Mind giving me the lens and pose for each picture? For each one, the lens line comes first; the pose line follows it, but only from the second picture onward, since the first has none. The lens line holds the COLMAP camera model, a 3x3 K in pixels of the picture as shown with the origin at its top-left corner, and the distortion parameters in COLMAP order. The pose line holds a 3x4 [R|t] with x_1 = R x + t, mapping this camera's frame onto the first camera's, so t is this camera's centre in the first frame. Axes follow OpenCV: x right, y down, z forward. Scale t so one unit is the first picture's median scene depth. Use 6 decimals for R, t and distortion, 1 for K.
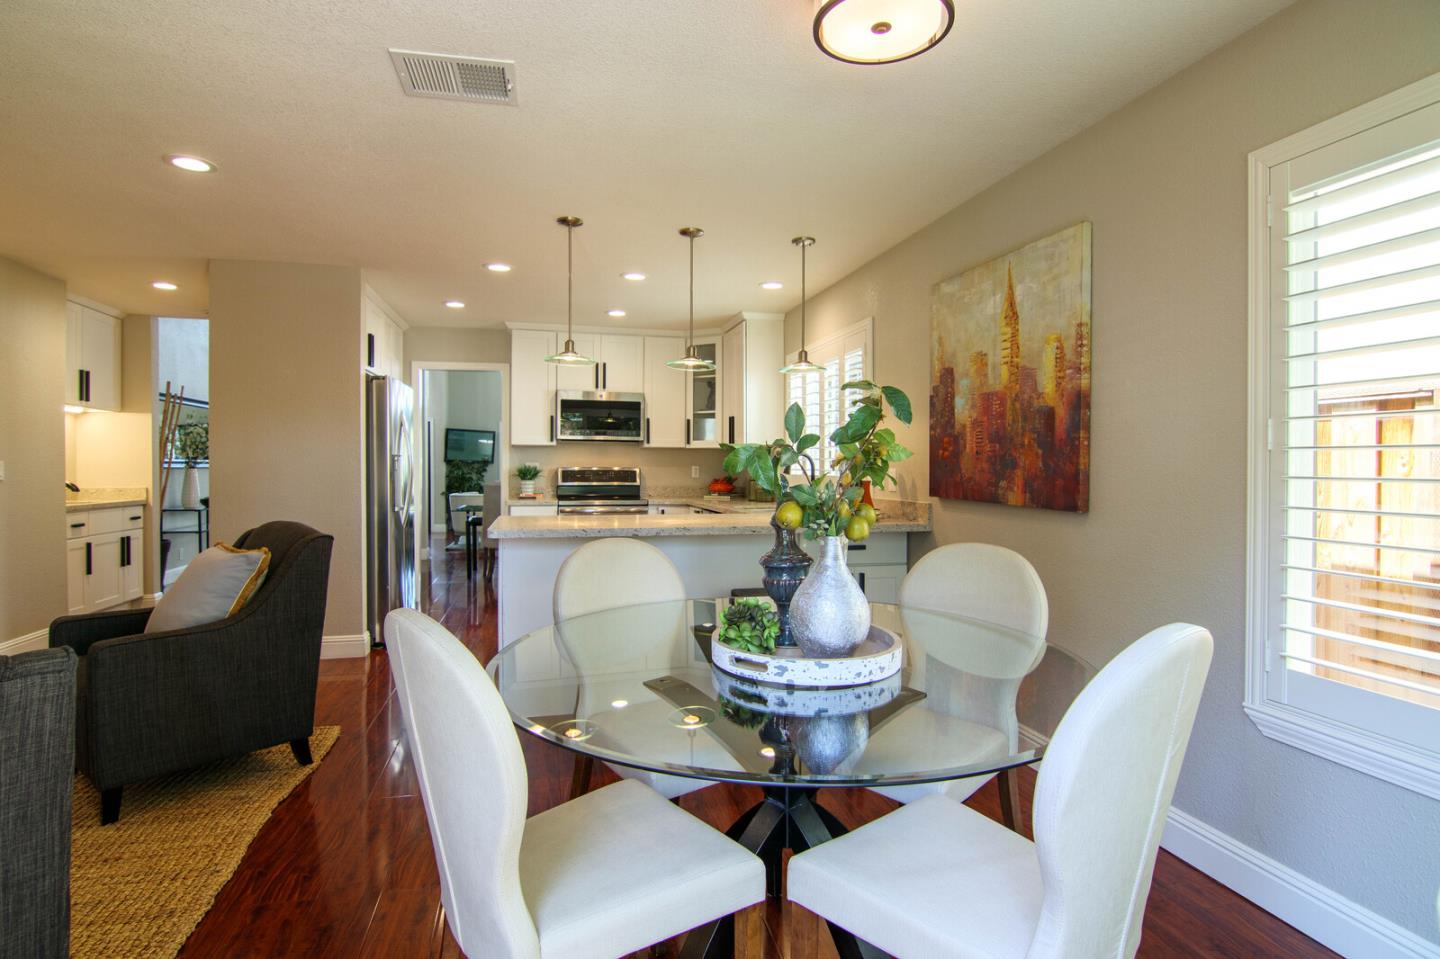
lens RADIAL K [[732.2, 0, 721.3], [0, 732.2, 472.8], [0, 0, 1]] dist [-0.000428, -0.015815]
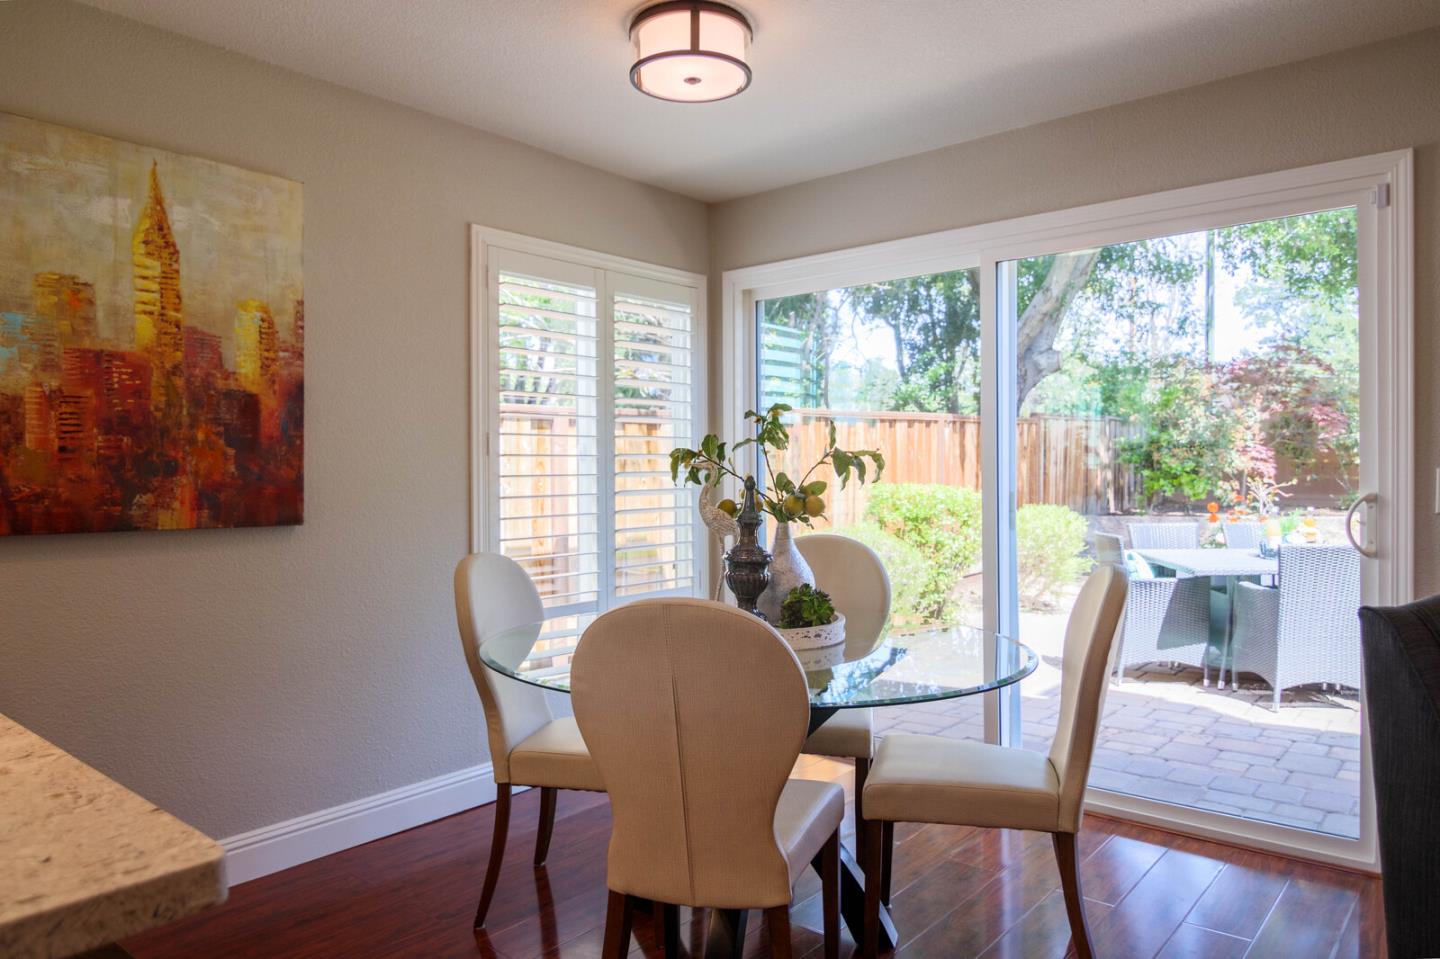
lens RADIAL K [[967.6, 0, 720.0], [0, 967.6, 479.5], [0, 0, 1]] dist [0.004194, -0.028065]
pose [[-0.588070, -0.012006, 0.808721, -0.571572], [0.012732, 0.999629, 0.024098, -0.015587], [-0.808710, 0.024468, -0.587699, 1.038263]]
